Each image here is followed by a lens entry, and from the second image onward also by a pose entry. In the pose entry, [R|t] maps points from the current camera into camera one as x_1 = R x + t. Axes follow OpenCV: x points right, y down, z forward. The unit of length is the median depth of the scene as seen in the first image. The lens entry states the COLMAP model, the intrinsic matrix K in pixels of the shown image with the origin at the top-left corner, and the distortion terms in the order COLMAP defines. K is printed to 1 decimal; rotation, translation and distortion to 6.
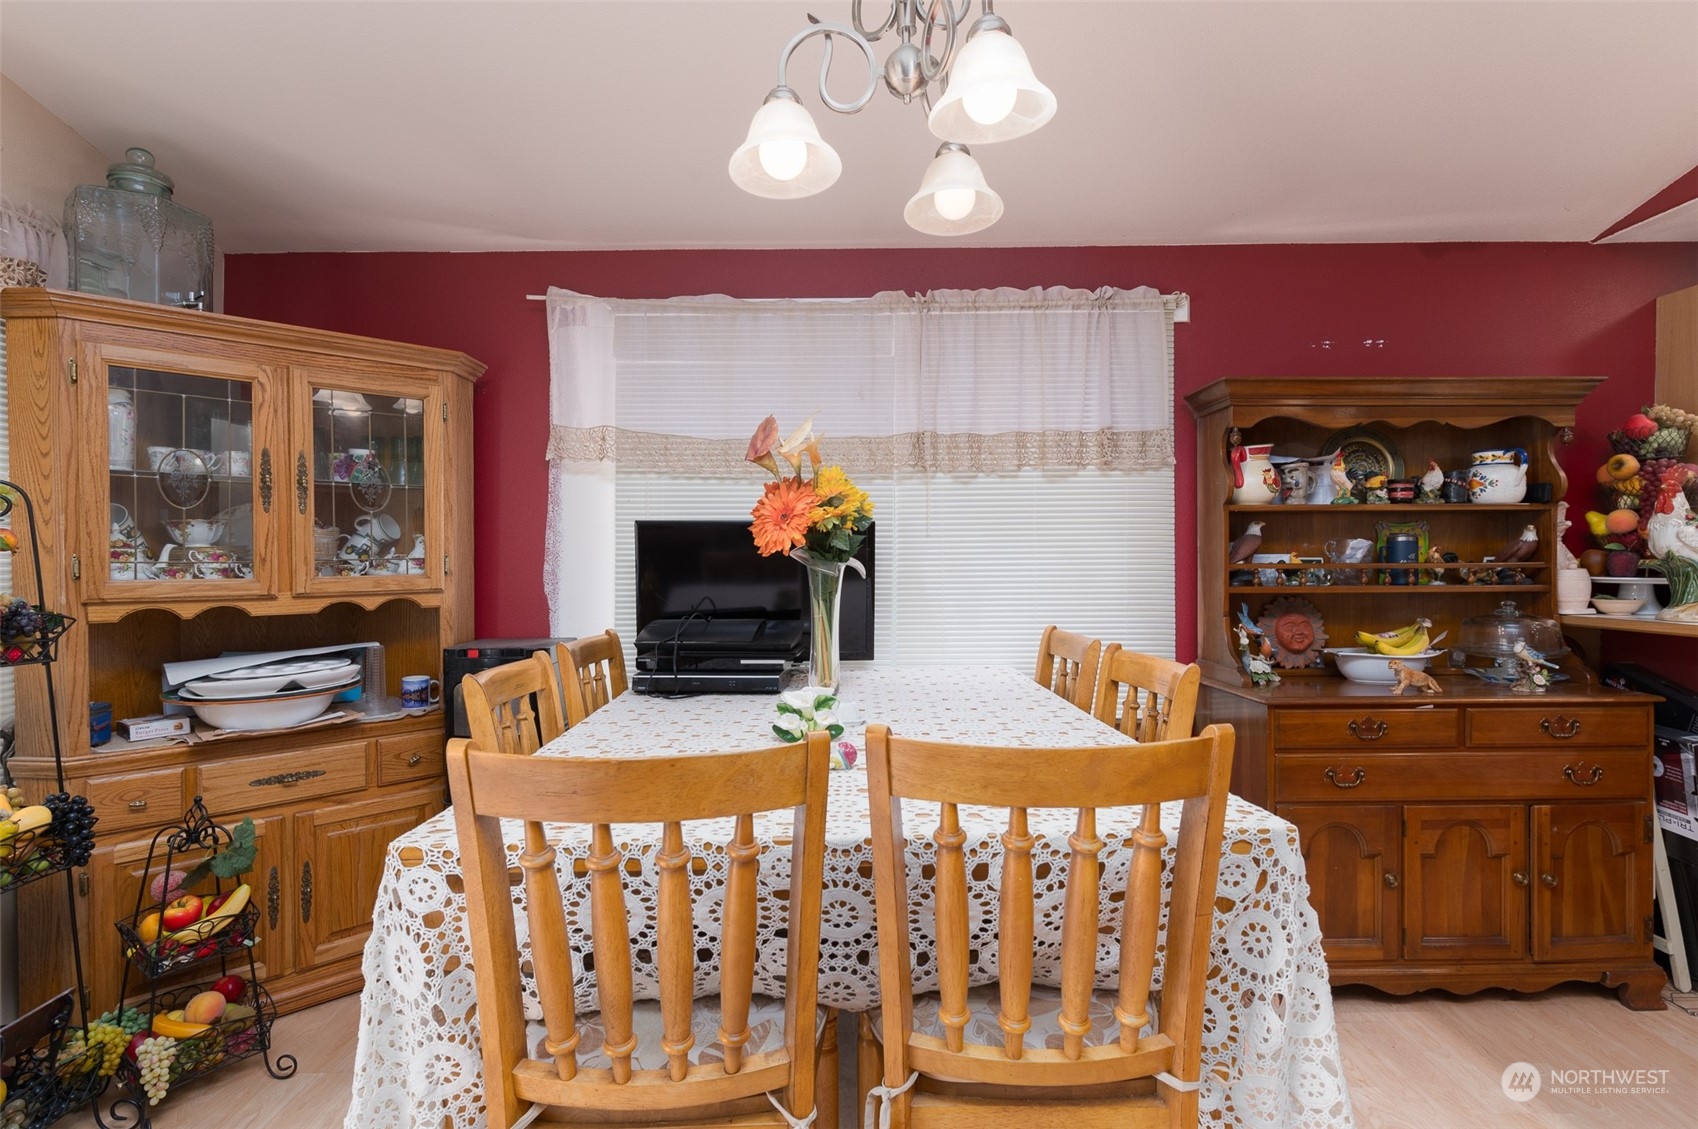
lens RADIAL K [[821.7, 0, 870.8], [0, 821.7, 567.2], [0, 0, 1]] dist [0.005132, -0.000695]
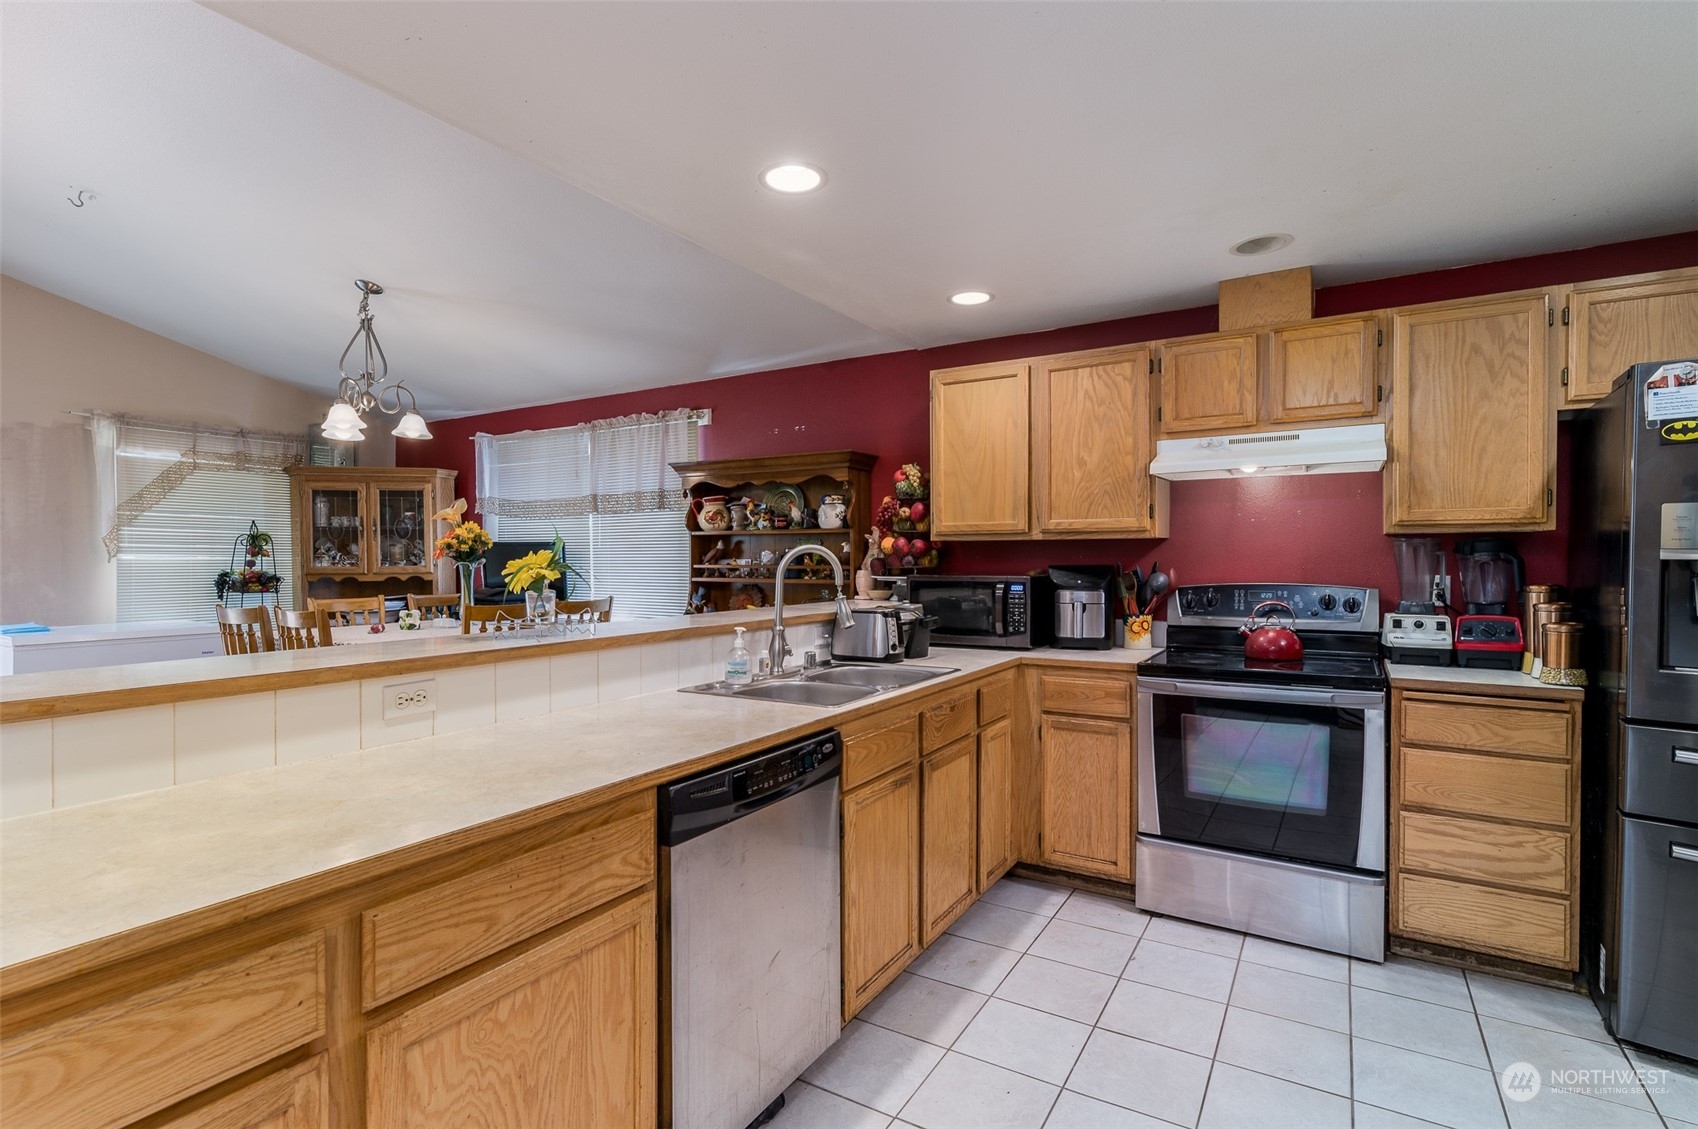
lens RADIAL K [[821.7, 0, 847.4], [0, 821.7, 569.2], [0, 0, 1]] dist [0.005132, -0.000695]
pose [[0.851548, 0.013229, -0.524110, 1.755085], [-0.009322, 0.999906, 0.010093, -0.016821], [0.524194, -0.003709, 0.851591, -0.359939]]
